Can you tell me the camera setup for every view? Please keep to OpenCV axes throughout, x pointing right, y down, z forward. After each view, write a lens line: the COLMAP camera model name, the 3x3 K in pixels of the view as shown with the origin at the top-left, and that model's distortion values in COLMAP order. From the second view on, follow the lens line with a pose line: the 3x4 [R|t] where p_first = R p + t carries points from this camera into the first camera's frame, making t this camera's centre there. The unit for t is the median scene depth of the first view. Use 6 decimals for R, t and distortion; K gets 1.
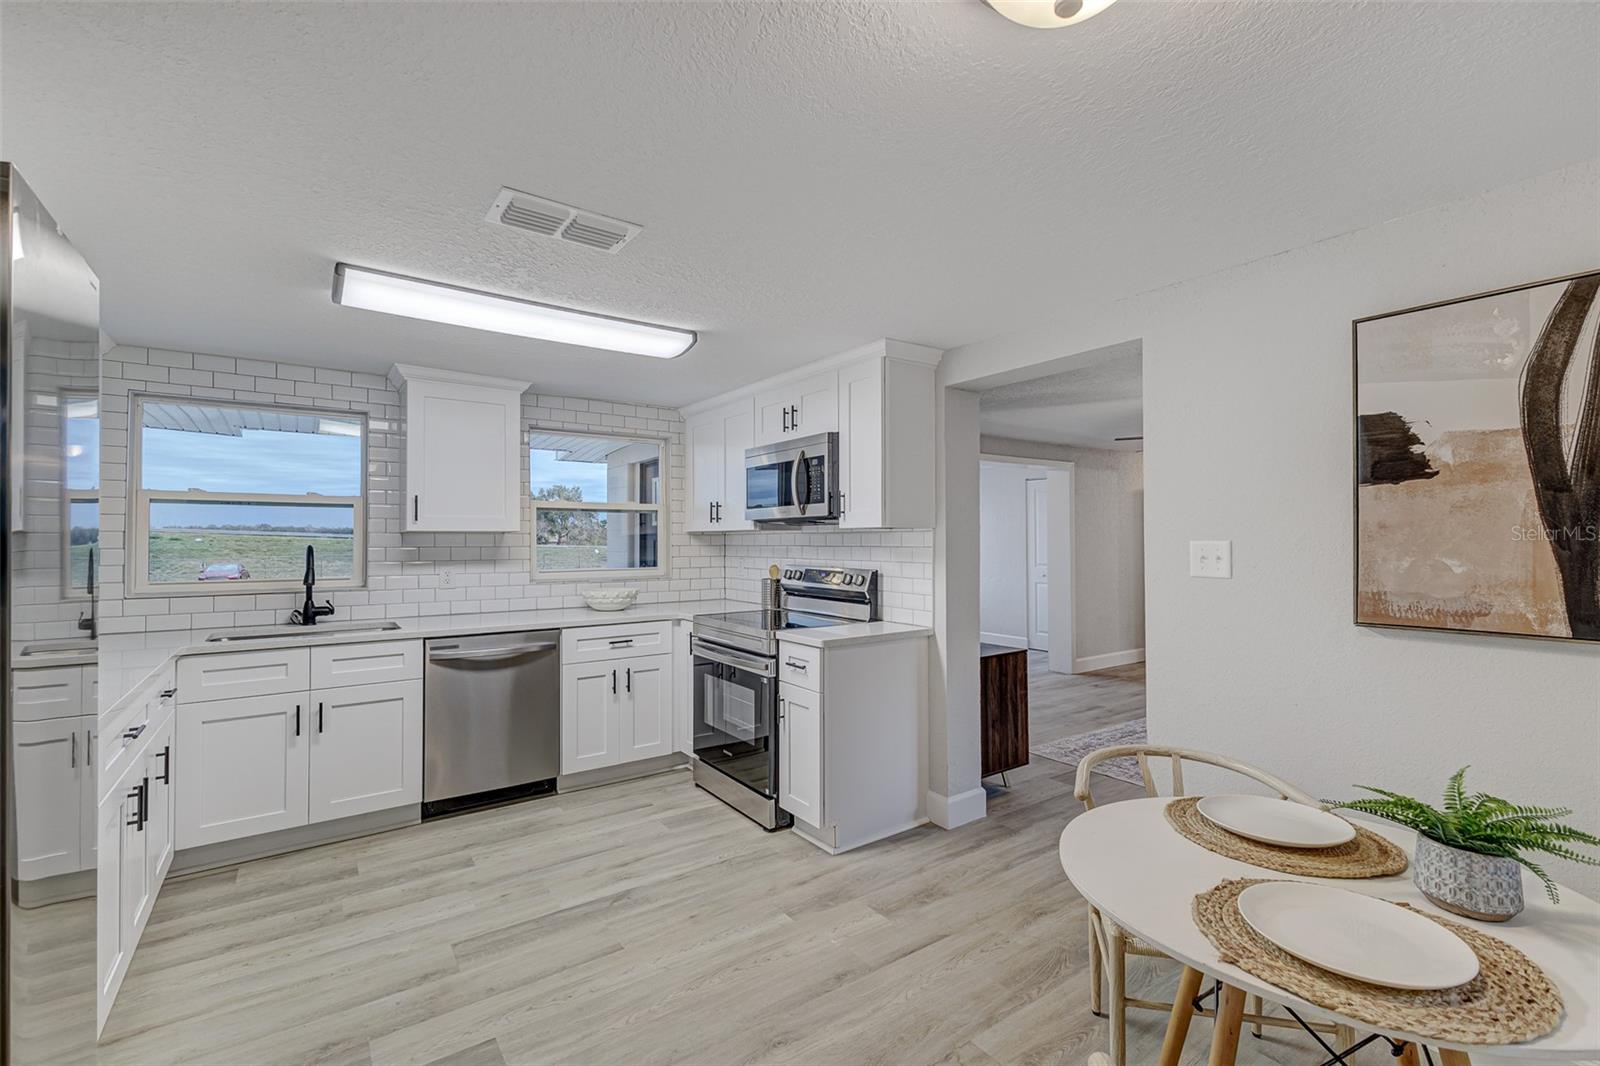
lens RADIAL K [[671.3, 0, 825.4], [0, 671.3, 529.9], [0, 0, 1]] dist [-0.001098, -0.000230]
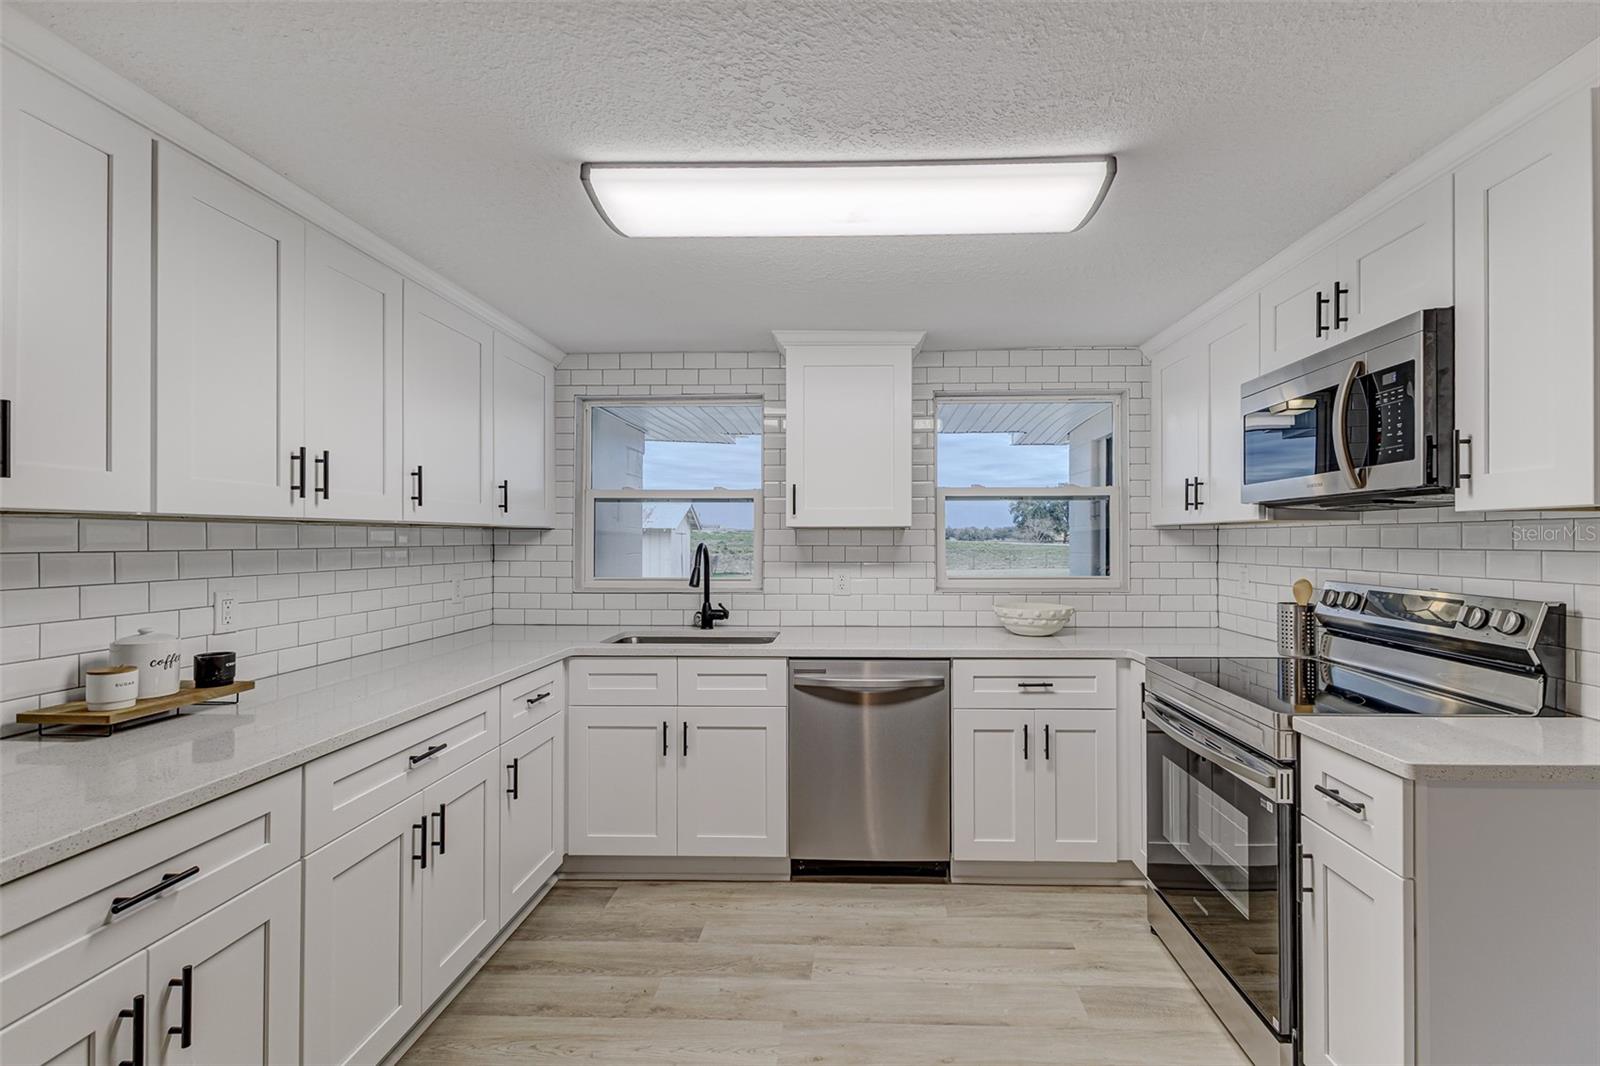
lens RADIAL K [[776.3, 0, 801.6], [0, 776.3, 536.9], [0, 0, 1]] dist [0.009863, 0.000059]
pose [[0.787381, -0.000669, -0.616467, -0.002147], [0.008995, 0.999905, 0.010404, 0.004915], [0.616401, -0.013737, 0.787312, 0.259377]]
